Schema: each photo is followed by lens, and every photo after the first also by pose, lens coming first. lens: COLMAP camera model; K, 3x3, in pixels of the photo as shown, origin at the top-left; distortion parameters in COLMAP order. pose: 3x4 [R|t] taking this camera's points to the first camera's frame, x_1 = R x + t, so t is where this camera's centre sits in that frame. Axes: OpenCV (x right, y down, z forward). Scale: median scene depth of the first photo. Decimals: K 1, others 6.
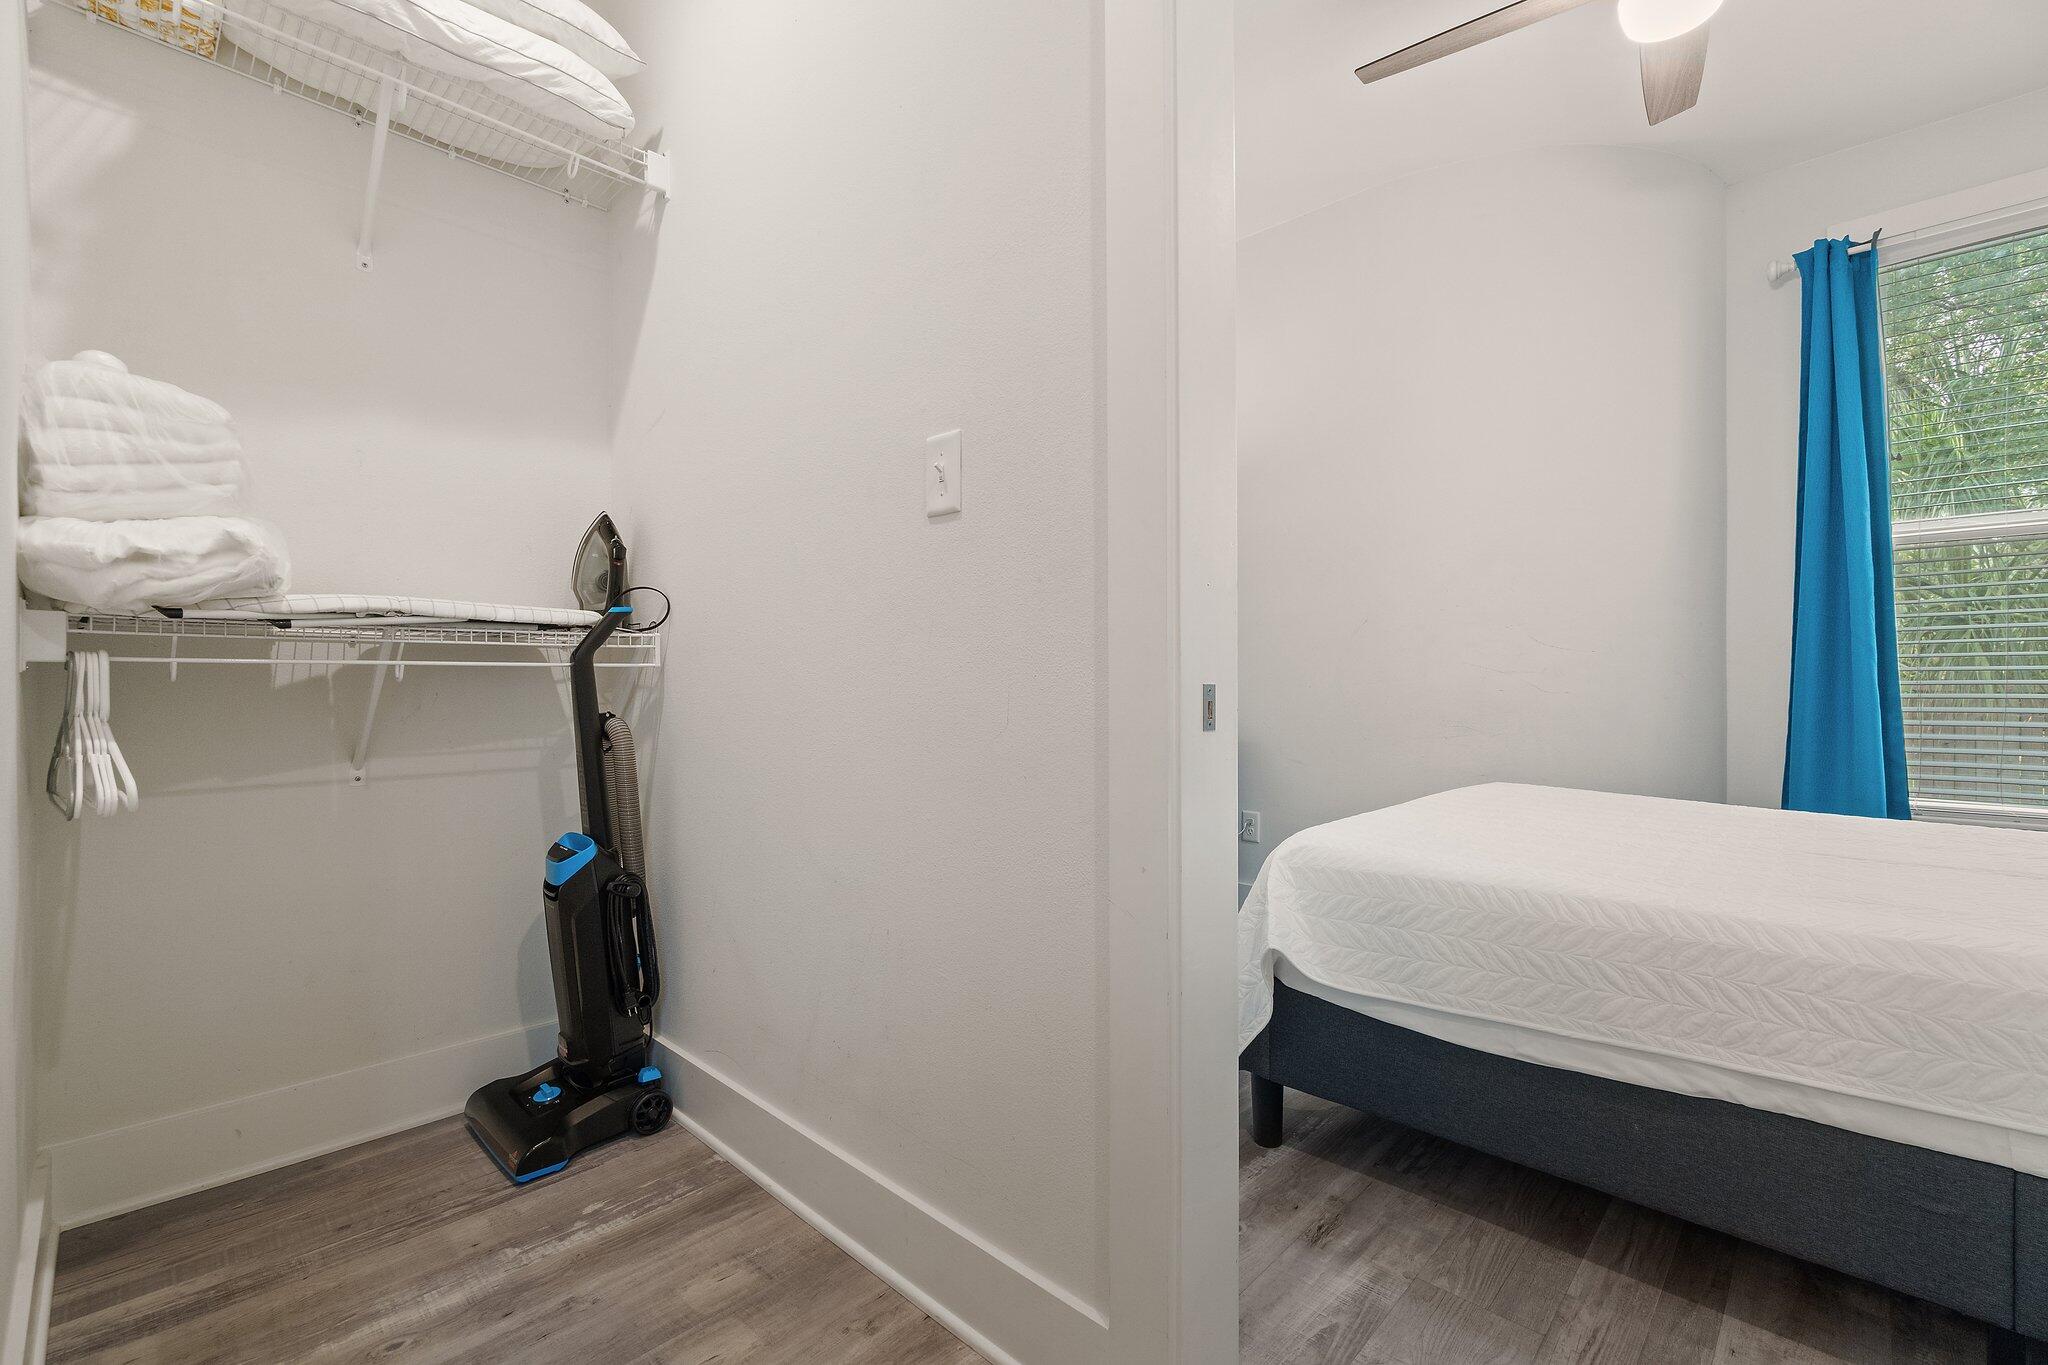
lens RADIAL K [[882.0, 0, 1024.0], [0, 882.0, 682.5], [0, 0, 1]] dist [-0.001845, 0.000219]
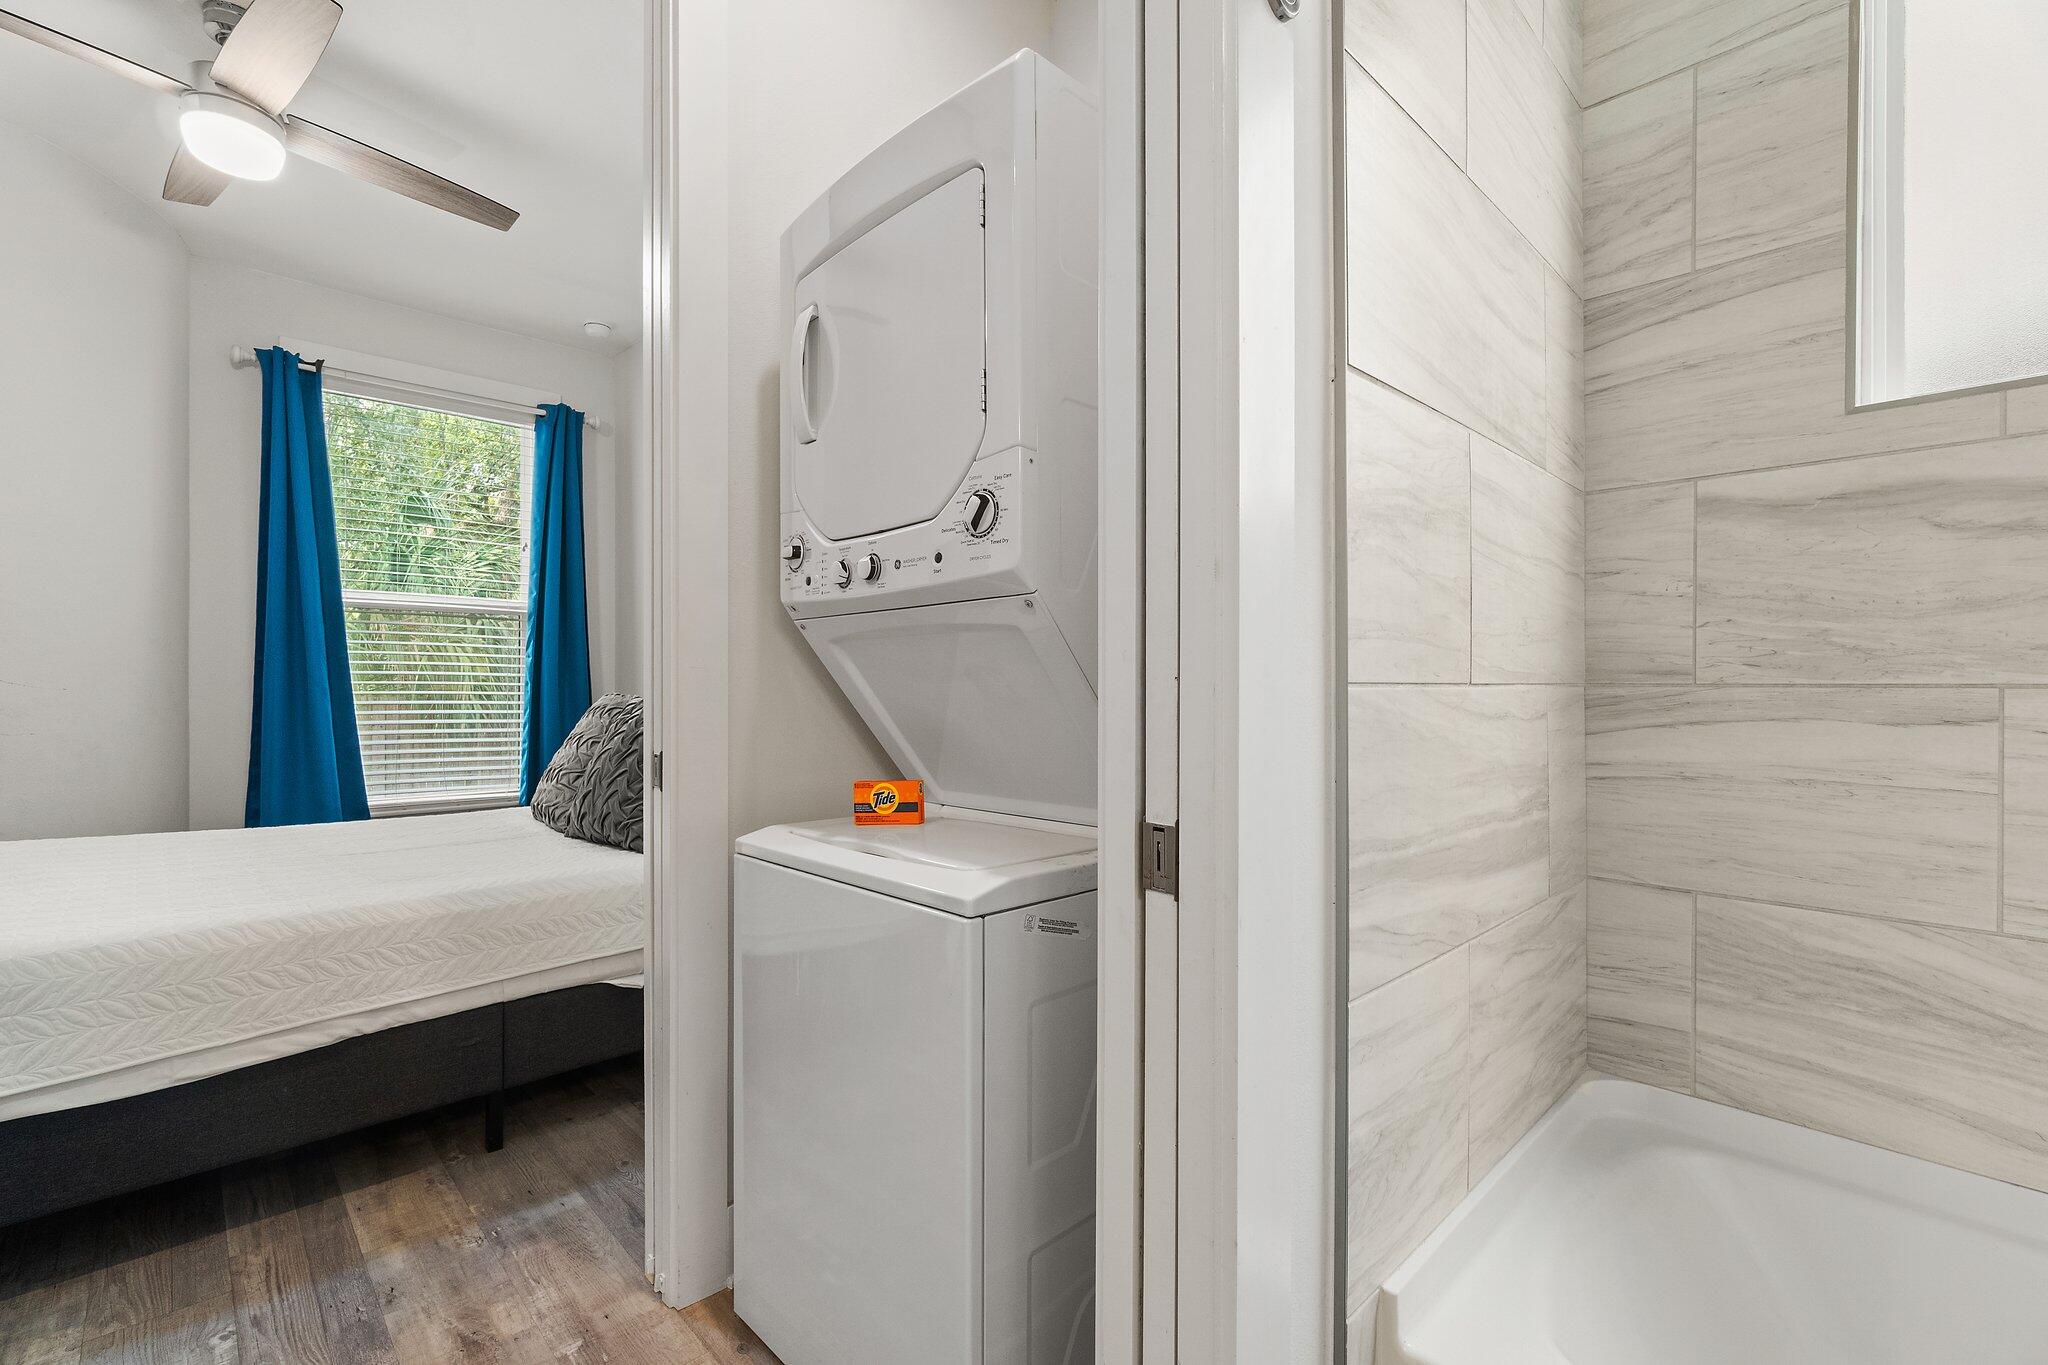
lens RADIAL K [[885.5, 0, 1017.0], [0, 885.5, 691.7], [0, 0, 1]] dist [-0.002342, 0.000041]
pose [[0.038732, -0.001315, 0.999249, -0.522496], [-0.004236, 0.999990, 0.001480, -0.079046], [-0.999241, -0.004290, 0.038726, -0.109302]]
